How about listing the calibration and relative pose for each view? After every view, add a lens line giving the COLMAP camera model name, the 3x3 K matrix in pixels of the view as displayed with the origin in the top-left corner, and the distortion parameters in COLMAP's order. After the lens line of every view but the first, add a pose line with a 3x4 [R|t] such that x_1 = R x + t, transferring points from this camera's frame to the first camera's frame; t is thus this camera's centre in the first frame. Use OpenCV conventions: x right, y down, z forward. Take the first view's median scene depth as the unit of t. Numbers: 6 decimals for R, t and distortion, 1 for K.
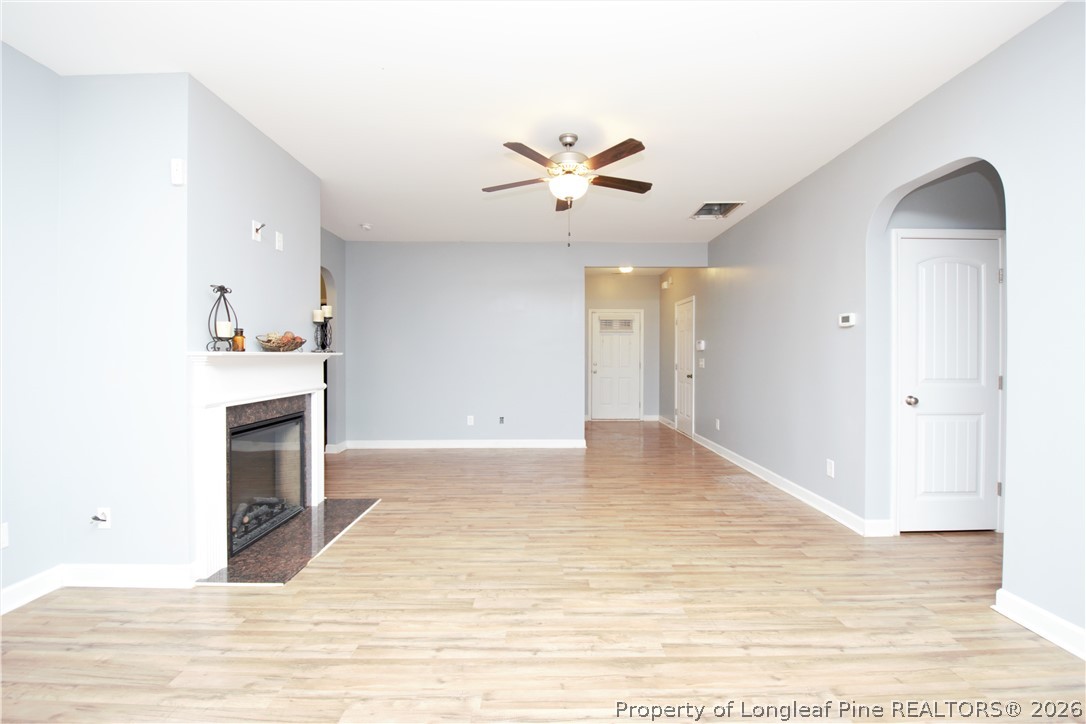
lens RADIAL K [[475.9, 0, 547.4], [0, 475.9, 356.3], [0, 0, 1]] dist [0.008029, -0.018673]
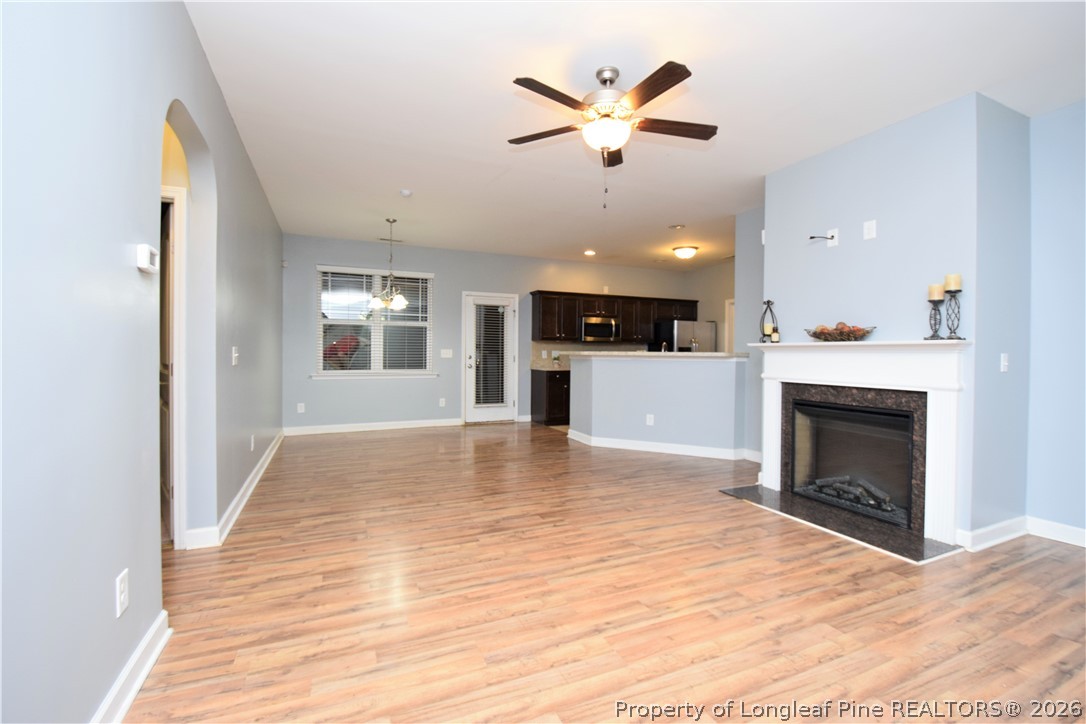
lens RADIAL K [[473.8, 0, 546.0], [0, 473.8, 355.8], [0, 0, 1]] dist [0.001441, -0.014172]
pose [[-0.918374, -0.005748, -0.395671, 0.545976], [-0.009701, 0.999921, 0.007990, 0.023230], [0.395594, 0.011176, -0.918357, 2.030627]]
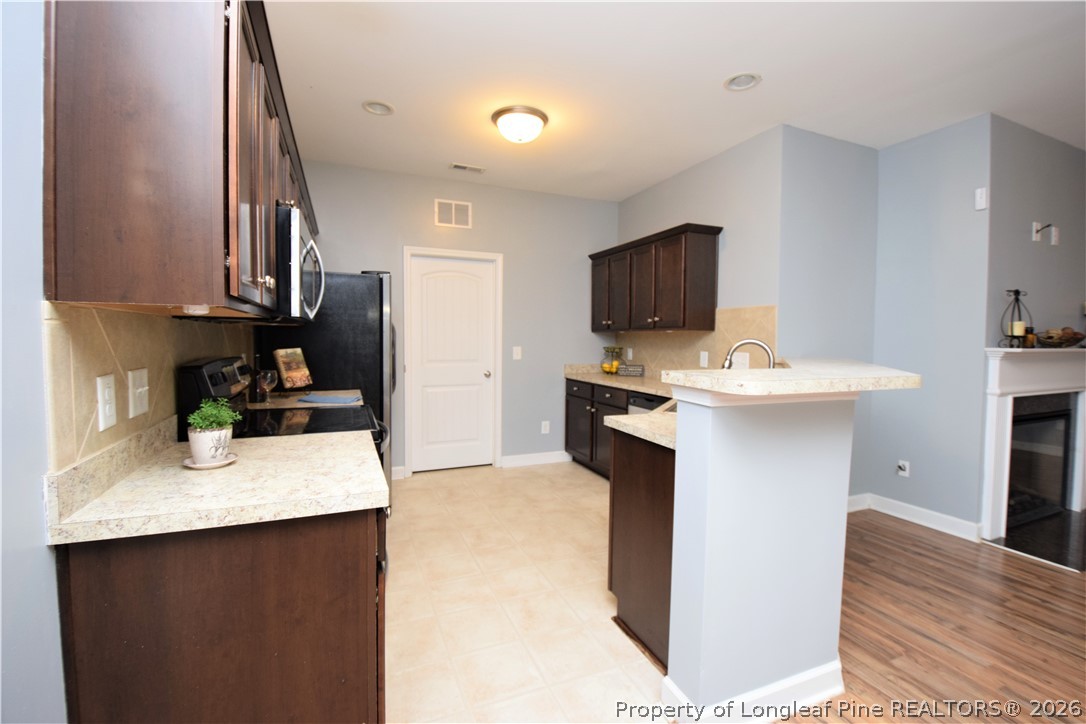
lens RADIAL K [[473.8, 0, 546.0], [0, 473.8, 355.8], [0, 0, 1]] dist [0.001441, -0.014172]
pose [[0.377375, 0.038902, -0.925243, -0.072868], [-0.011166, 0.999236, 0.037459, -0.020646], [0.925993, -0.003805, 0.377521, -0.433200]]
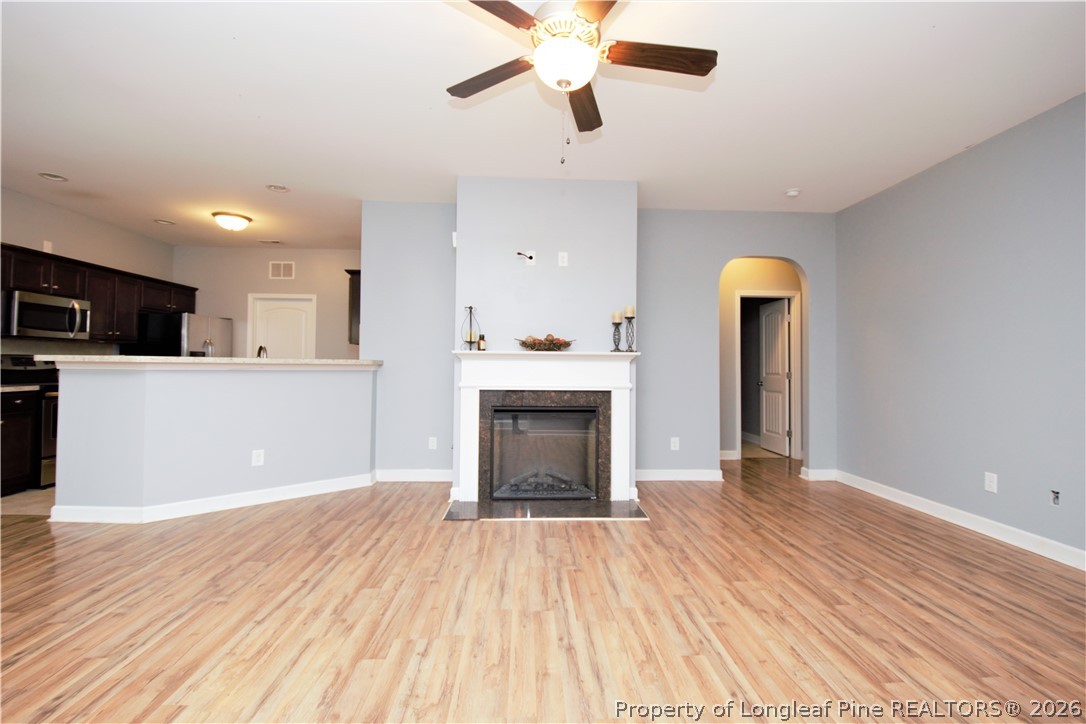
lens RADIAL K [[475.9, 0, 547.4], [0, 475.9, 356.3], [0, 0, 1]] dist [0.008029, -0.018673]
pose [[0.037928, -0.017933, -0.999120, 0.760691], [-0.010727, 0.999774, -0.018352, 0.029790], [0.999223, 0.011413, 0.037727, 1.139841]]
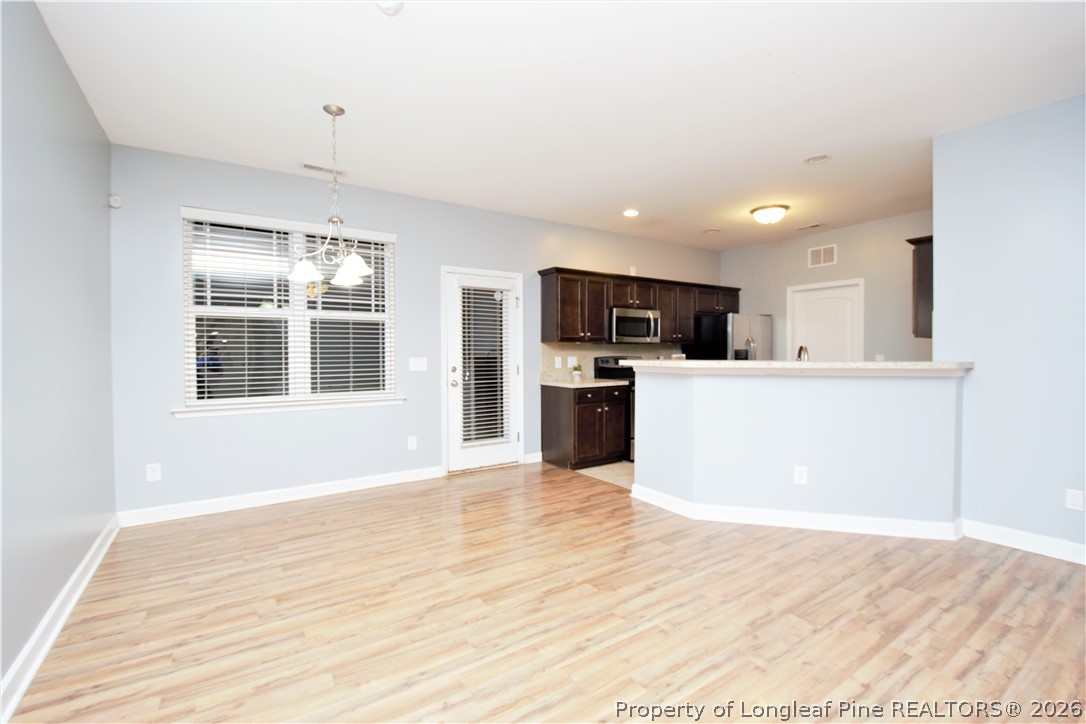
lens RADIAL K [[475.9, 0, 547.4], [0, 475.9, 356.3], [0, 0, 1]] dist [0.008029, -0.018673]
pose [[-0.836944, 0.007967, -0.547231, 0.540028], [0.002108, 0.999934, 0.011335, -0.009265], [0.547285, 0.008333, -0.836905, 1.013757]]
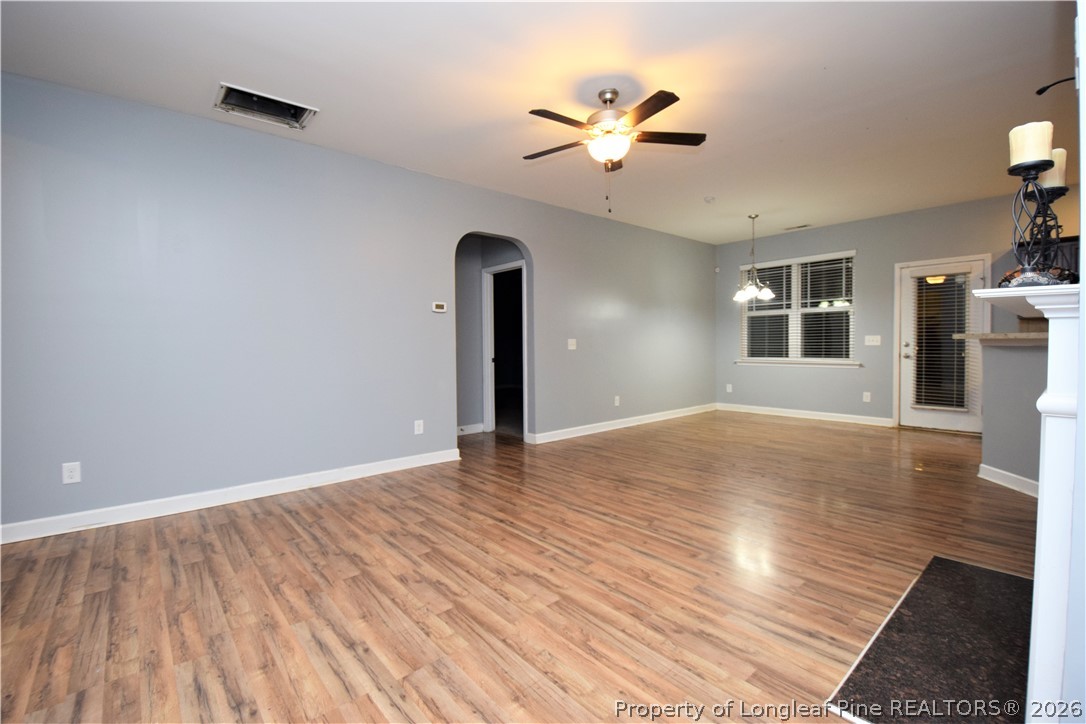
lens RADIAL K [[473.8, 0, 546.0], [0, 473.8, 355.8], [0, 0, 1]] dist [0.001441, -0.014172]
pose [[-0.649512, -0.013427, 0.760233, -0.700499], [0.010624, 0.999586, 0.026731, 0.033233], [-0.760277, 0.025439, -0.649100, 2.032670]]
